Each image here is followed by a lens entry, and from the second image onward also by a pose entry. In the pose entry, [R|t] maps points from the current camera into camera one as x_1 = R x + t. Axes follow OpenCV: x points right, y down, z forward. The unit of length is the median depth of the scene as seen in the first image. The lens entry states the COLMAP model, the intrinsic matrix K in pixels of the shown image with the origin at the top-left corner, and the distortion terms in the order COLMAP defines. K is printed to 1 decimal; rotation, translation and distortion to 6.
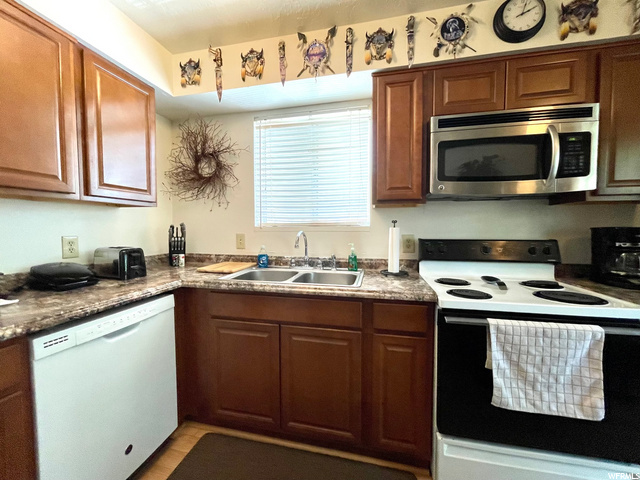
lens RADIAL K [[257.0, 0, 318.9], [0, 257.0, 238.9], [0, 0, 1]] dist [-0.002444, 0.000123]
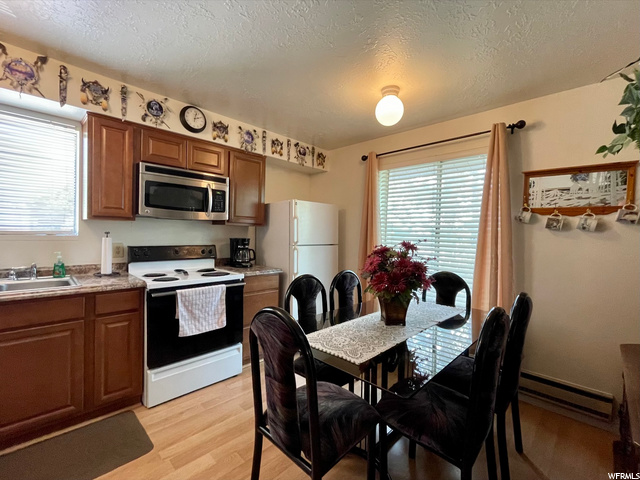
lens RADIAL K [[280.9, 0, 318.1], [0, 280.9, 235.4], [0, 0, 1]] dist [-0.003981, 0.002005]
pose [[0.521859, 0.007348, 0.853000, -0.387149], [0.015458, 0.999717, -0.018069, -0.017093], [-0.852891, 0.022615, 0.521598, -0.677663]]
